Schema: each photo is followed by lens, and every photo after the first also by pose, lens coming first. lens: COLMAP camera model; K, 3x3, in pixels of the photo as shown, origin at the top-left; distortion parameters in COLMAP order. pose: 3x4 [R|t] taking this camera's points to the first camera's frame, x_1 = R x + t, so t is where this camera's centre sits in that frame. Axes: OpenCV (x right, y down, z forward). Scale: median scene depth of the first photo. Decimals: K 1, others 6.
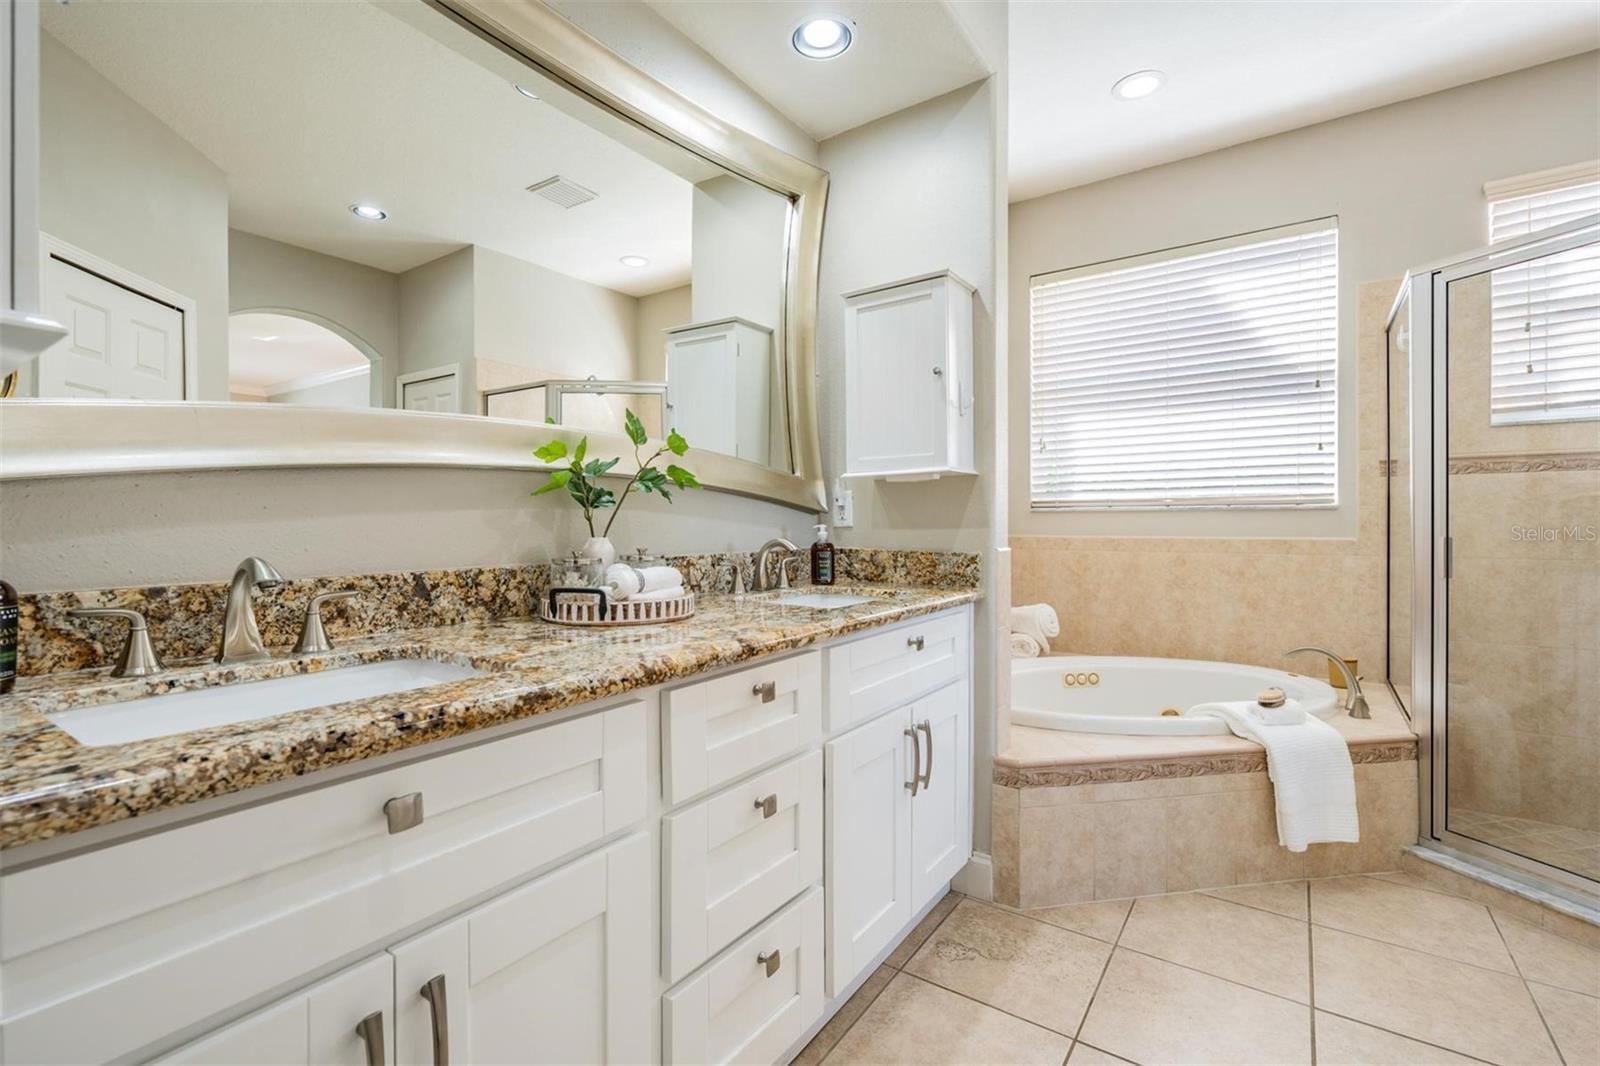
lens RADIAL K [[708.4, 0, 802.3], [0, 708.4, 525.8], [0, 0, 1]] dist [0.002265, -0.000356]
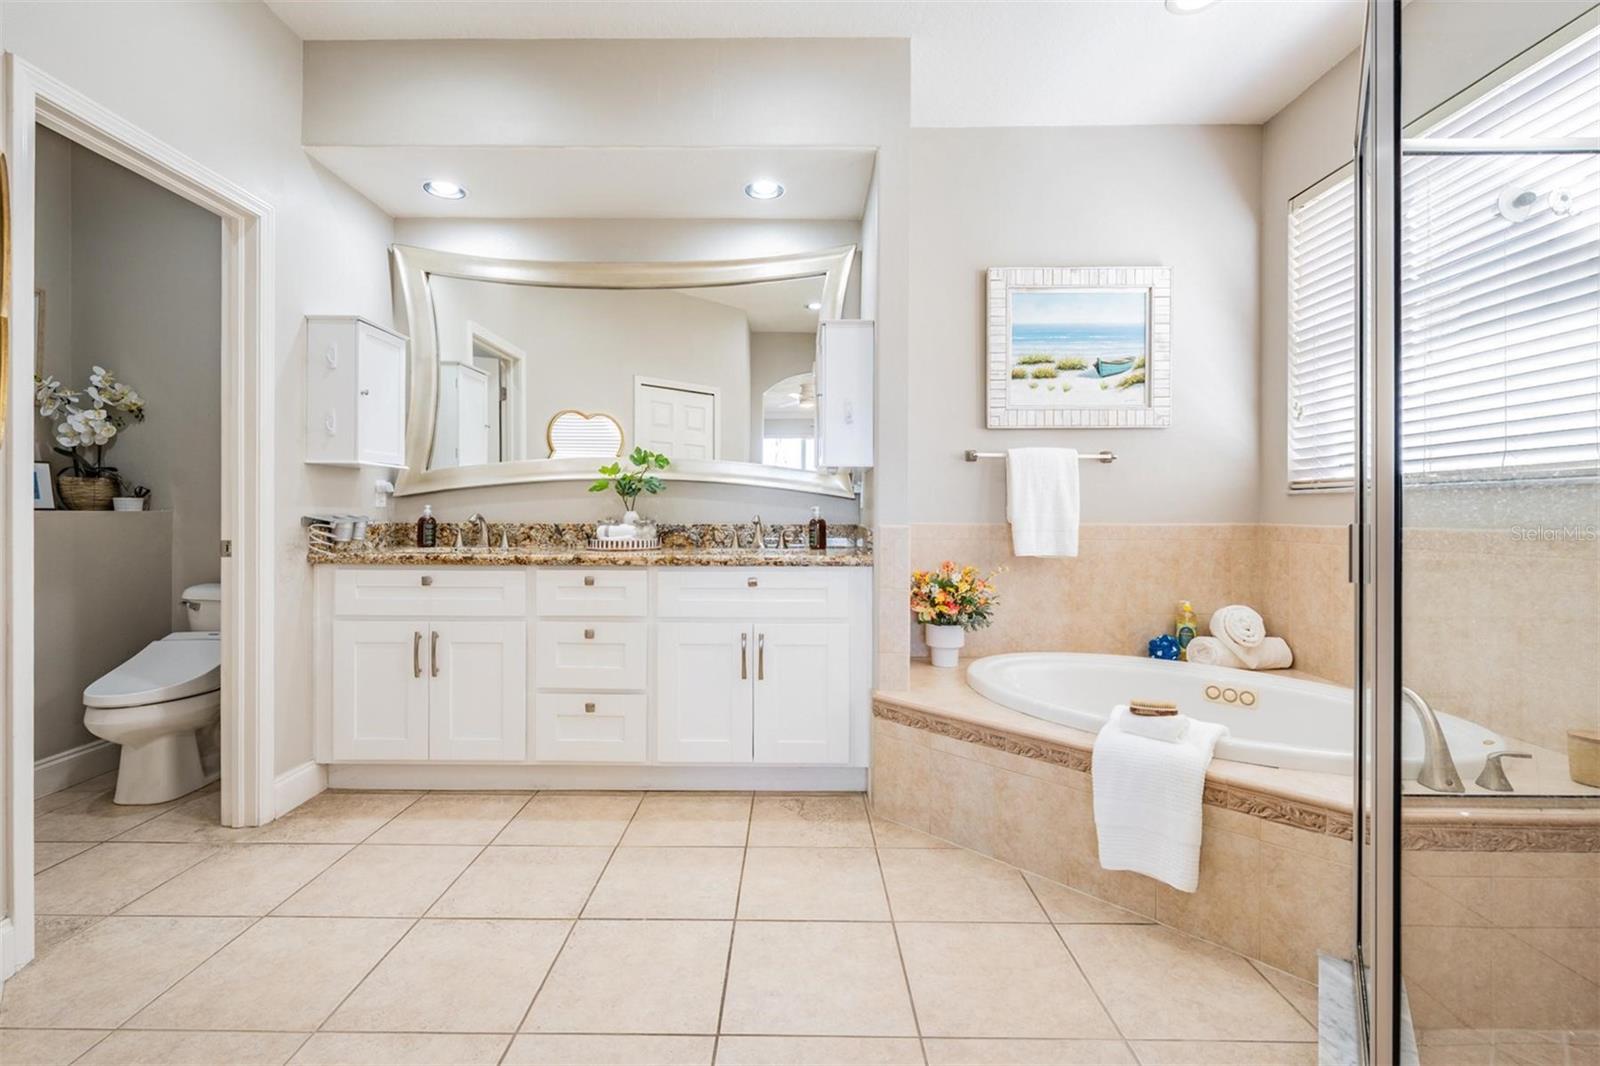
lens RADIAL K [[708.4, 0, 791.8], [0, 708.4, 516.8], [0, 0, 1]] dist [0.002265, -0.000356]
pose [[0.575658, 0.010923, -0.817617, 1.110653], [-0.010686, 0.999926, 0.005835, 0.010863], [0.817620, 0.005378, 0.575733, 0.141385]]
